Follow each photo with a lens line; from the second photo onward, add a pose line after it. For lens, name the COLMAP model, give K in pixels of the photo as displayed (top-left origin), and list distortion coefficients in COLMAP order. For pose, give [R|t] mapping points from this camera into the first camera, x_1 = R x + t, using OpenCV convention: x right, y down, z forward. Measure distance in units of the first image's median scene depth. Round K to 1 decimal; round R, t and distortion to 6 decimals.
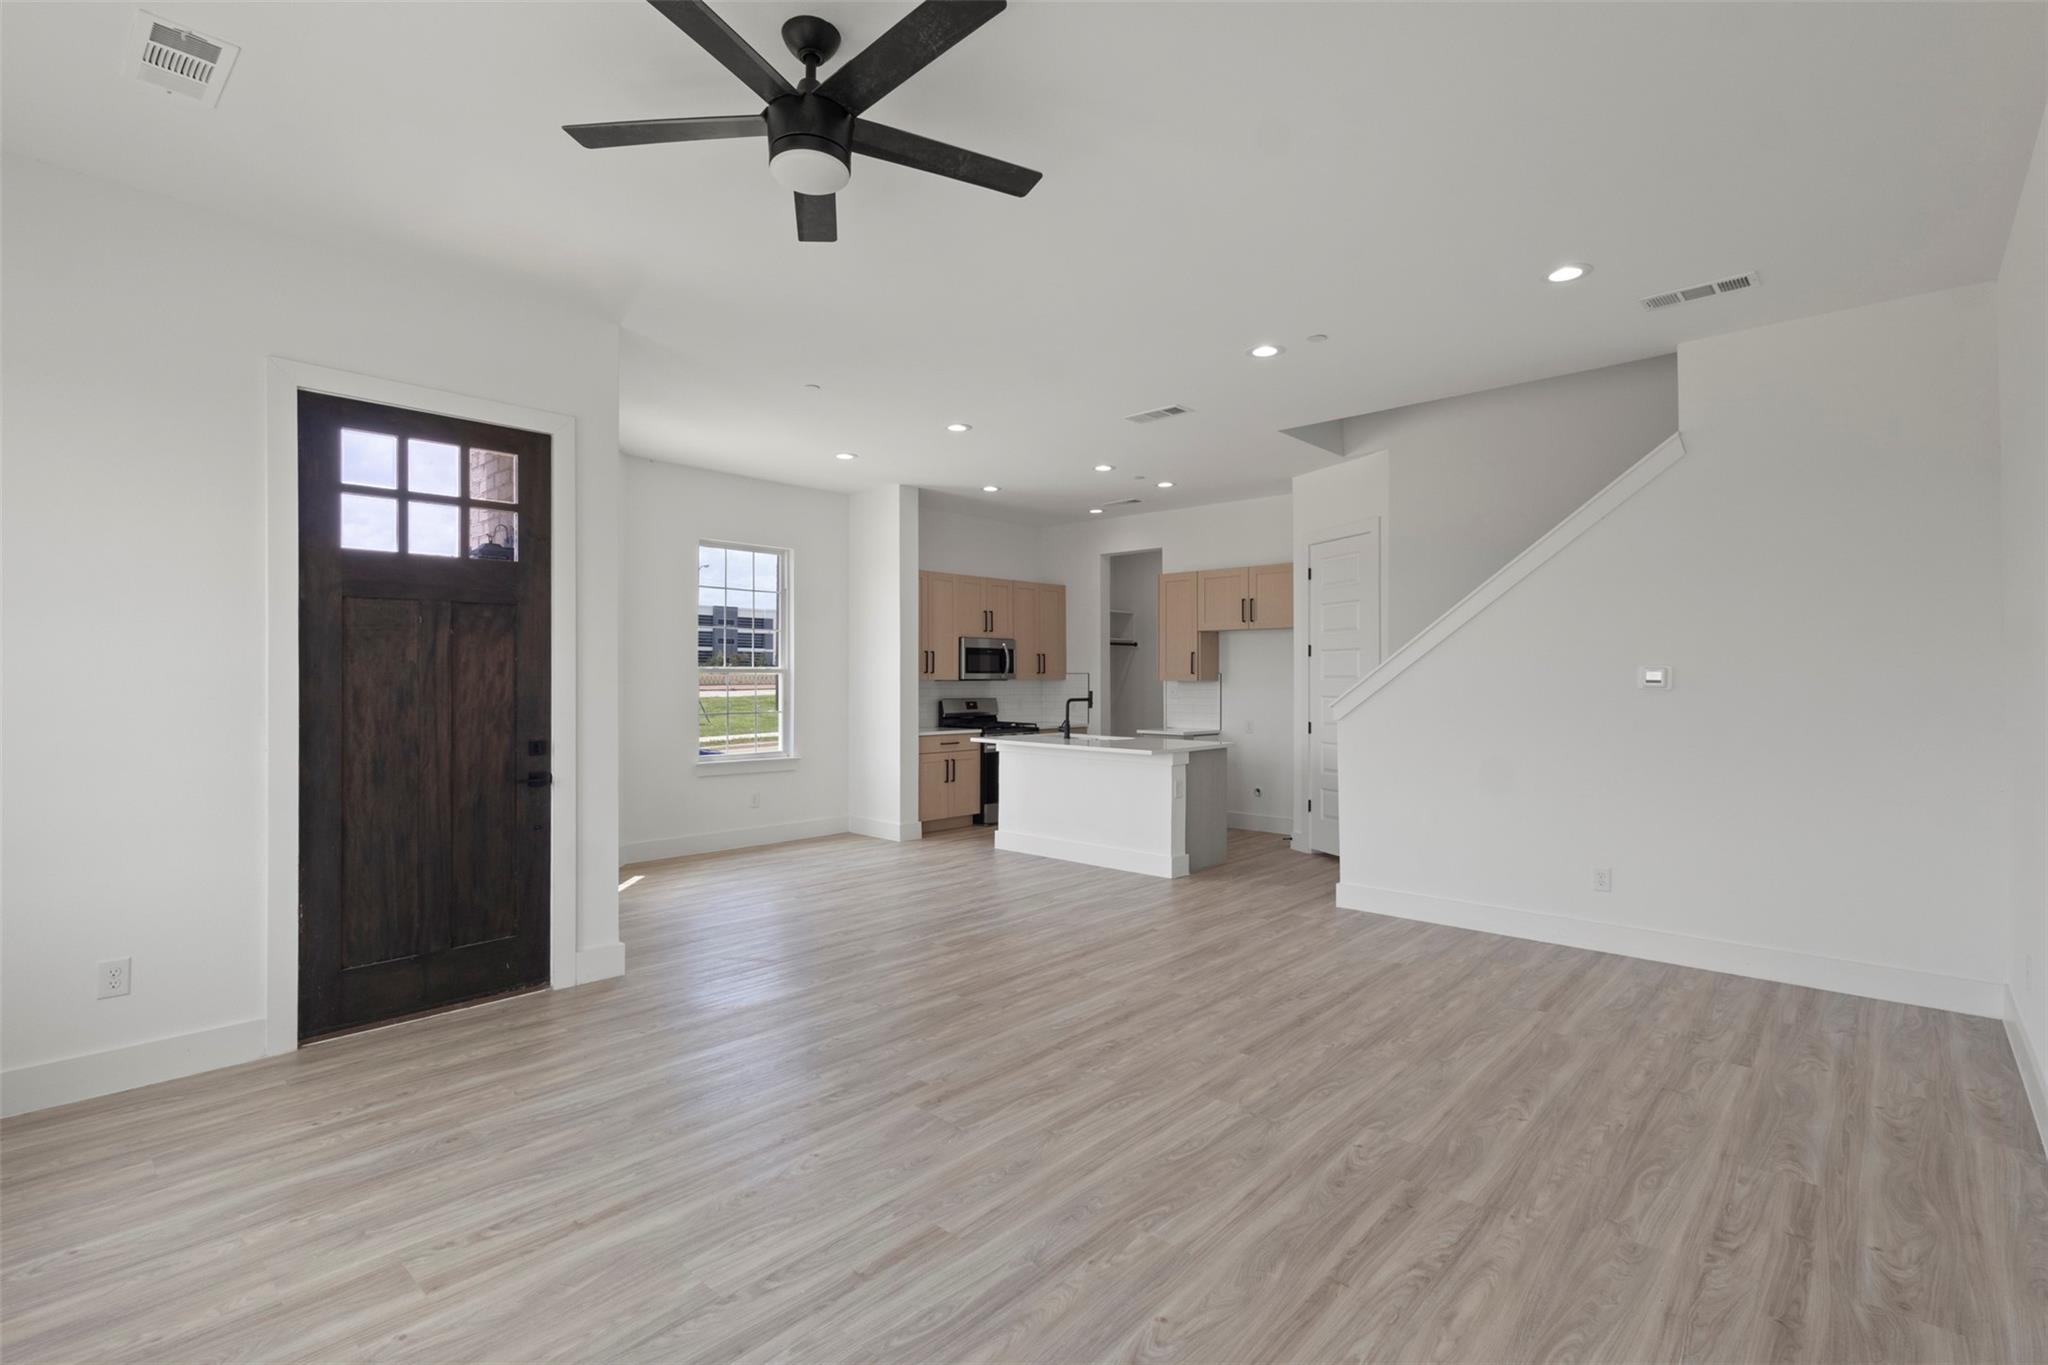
lens RADIAL K [[947.2, 0, 1020.3], [0, 947.2, 668.3], [0, 0, 1]] dist [-0.003180, 0.002507]
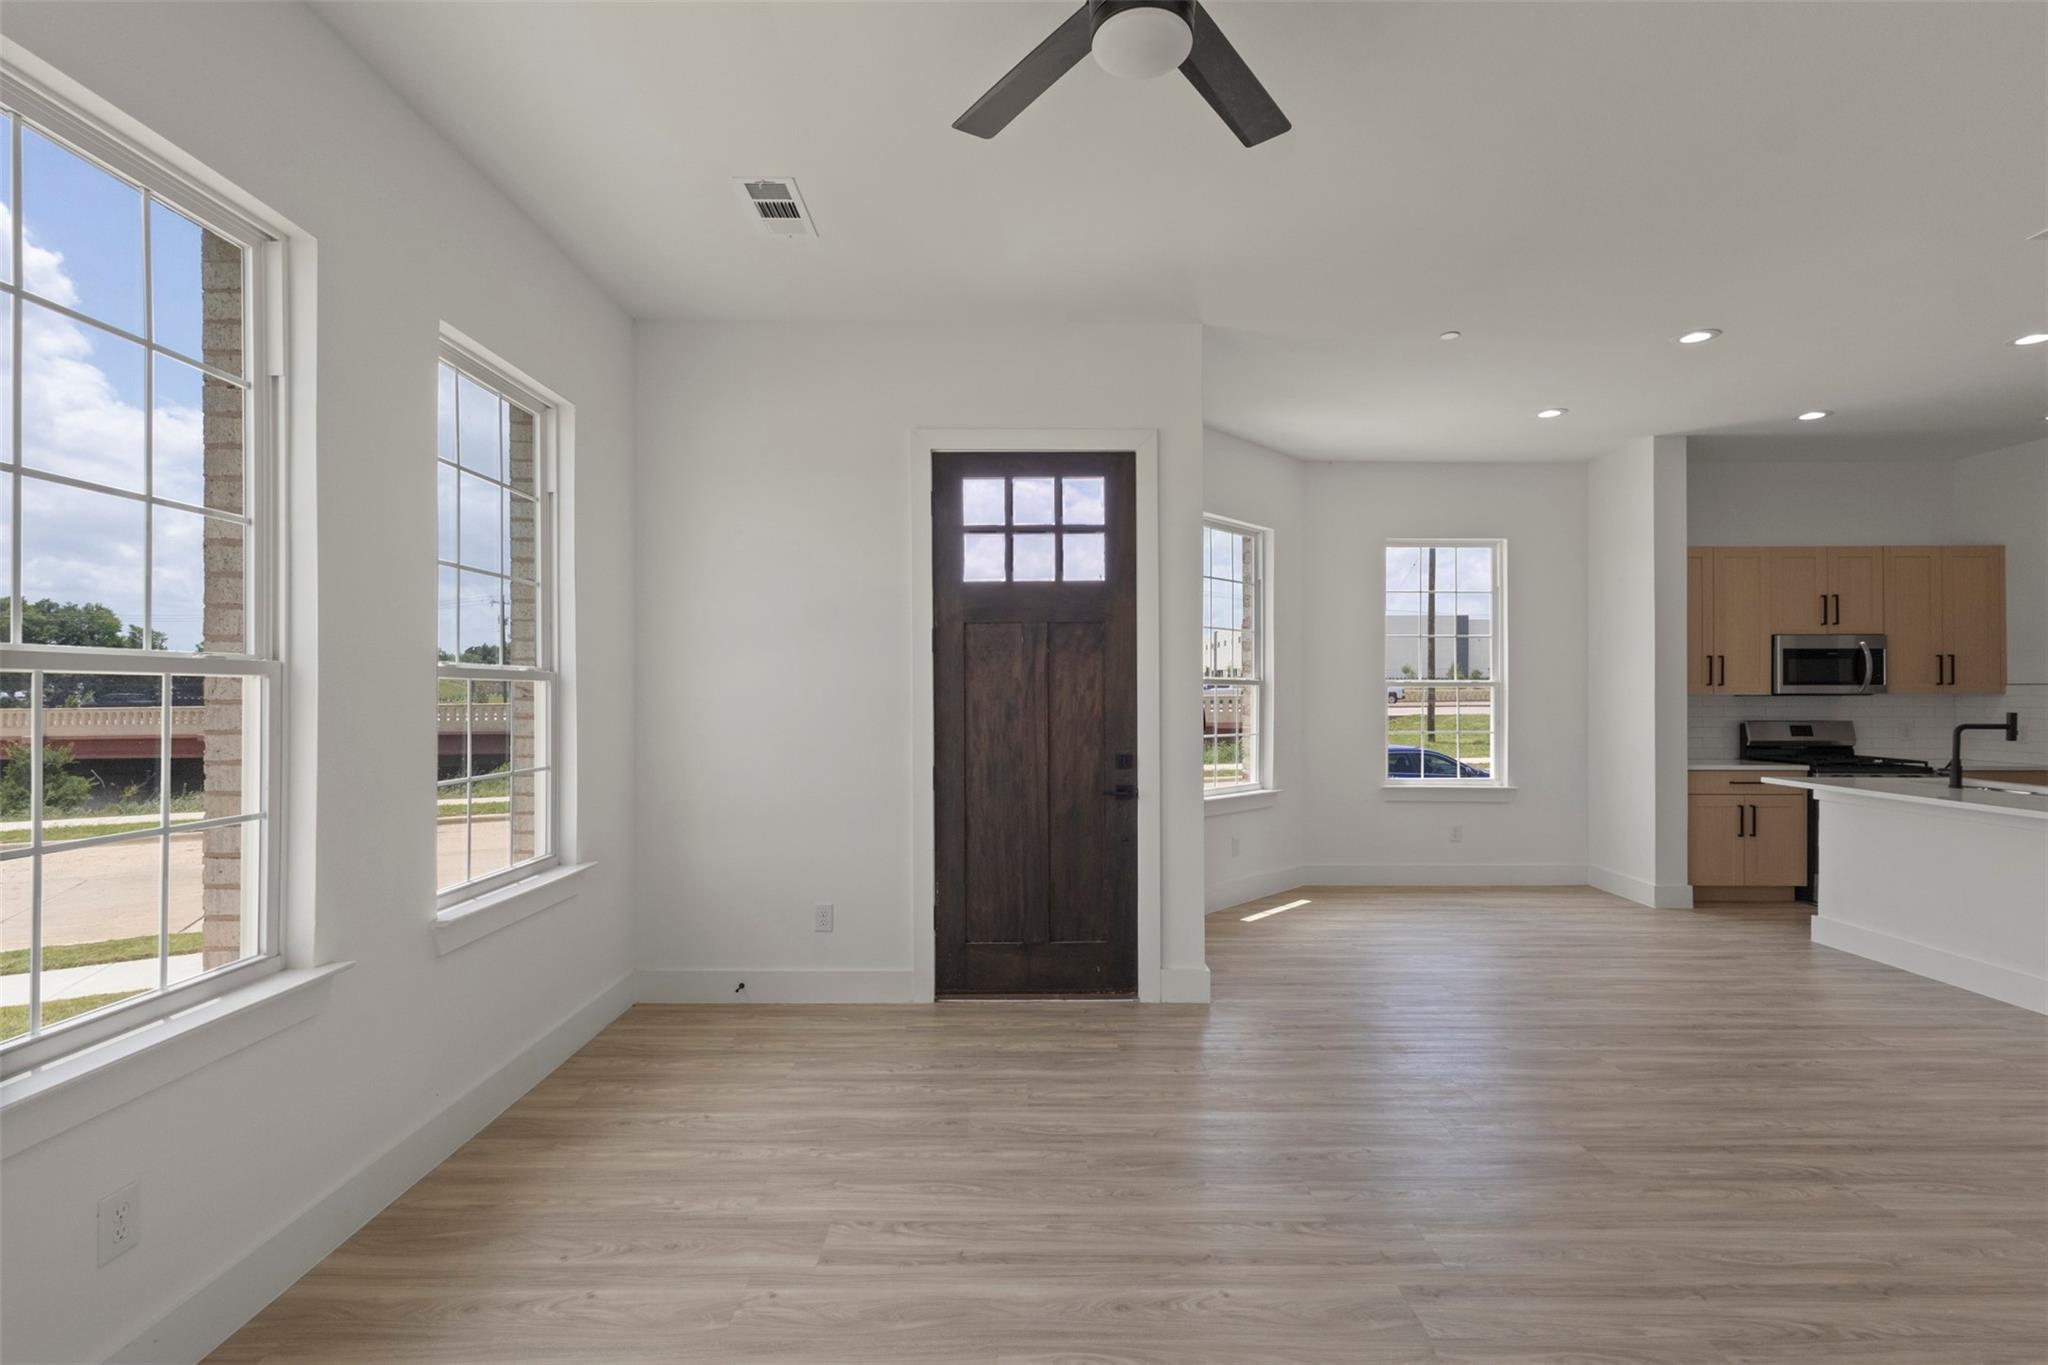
lens RADIAL K [[947.2, 0, 1024.0], [0, 947.2, 694.6], [0, 0, 1]] dist [-0.003180, 0.002507]
pose [[0.679716, -0.000736, -0.733475, 0.145699], [0.009226, 0.999929, 0.007546, 0.003106], [0.733417, -0.011896, 0.679675, 0.201456]]
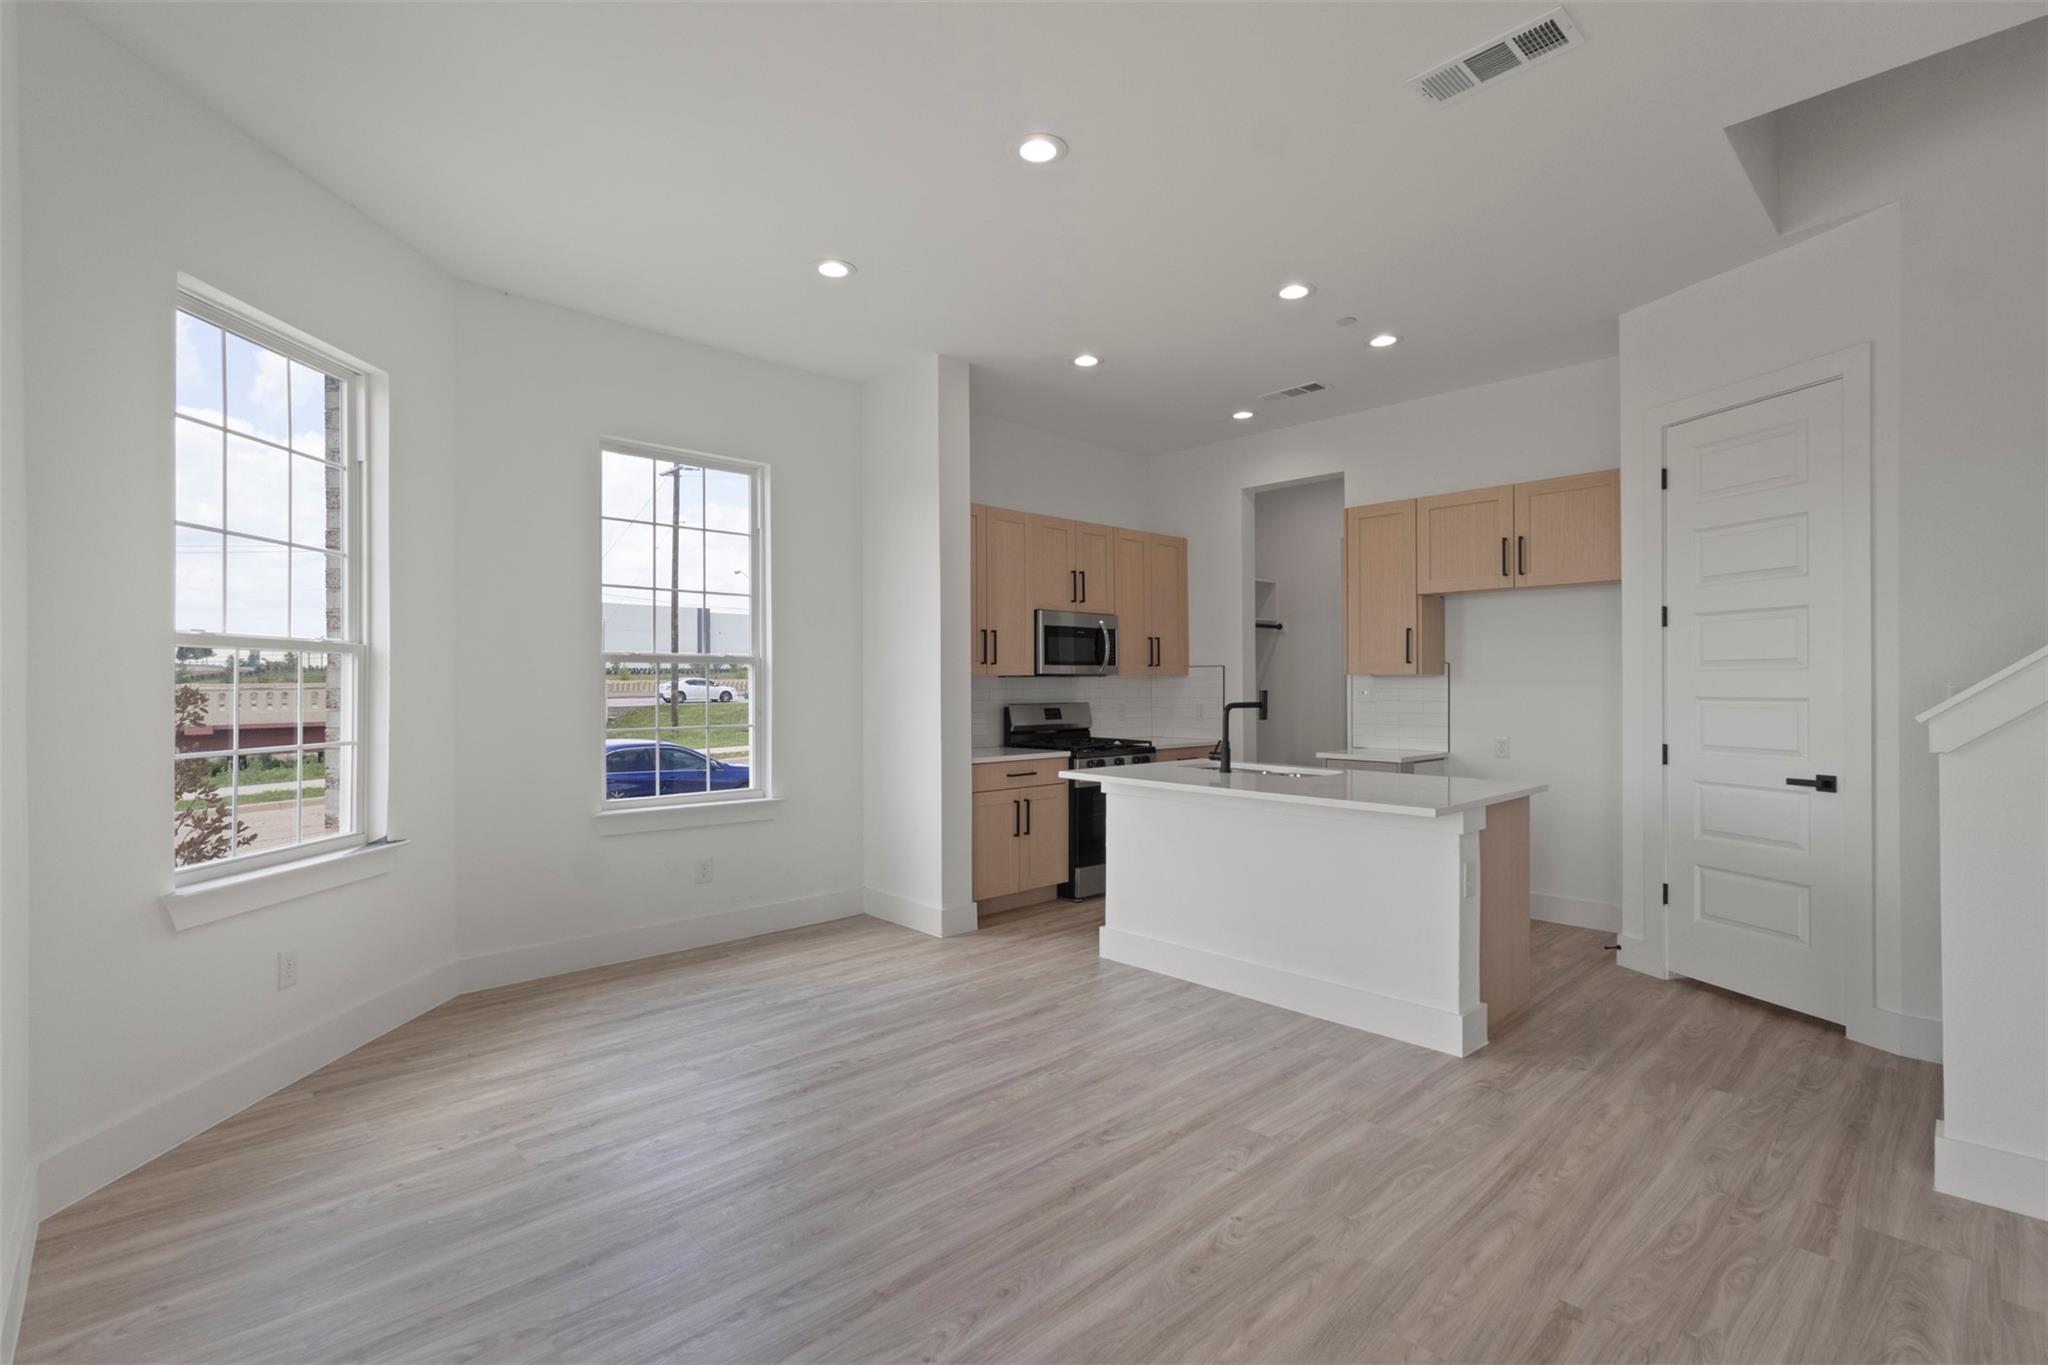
lens RADIAL K [[947.2, 0, 1017.1], [0, 947.2, 680.5], [0, 0, 1]] dist [-0.003180, 0.002507]
pose [[0.997495, -0.004460, -0.070602, -0.059363], [0.005038, 0.999955, 0.008013, 0.020928], [0.070563, -0.008349, 0.997472, 0.676537]]
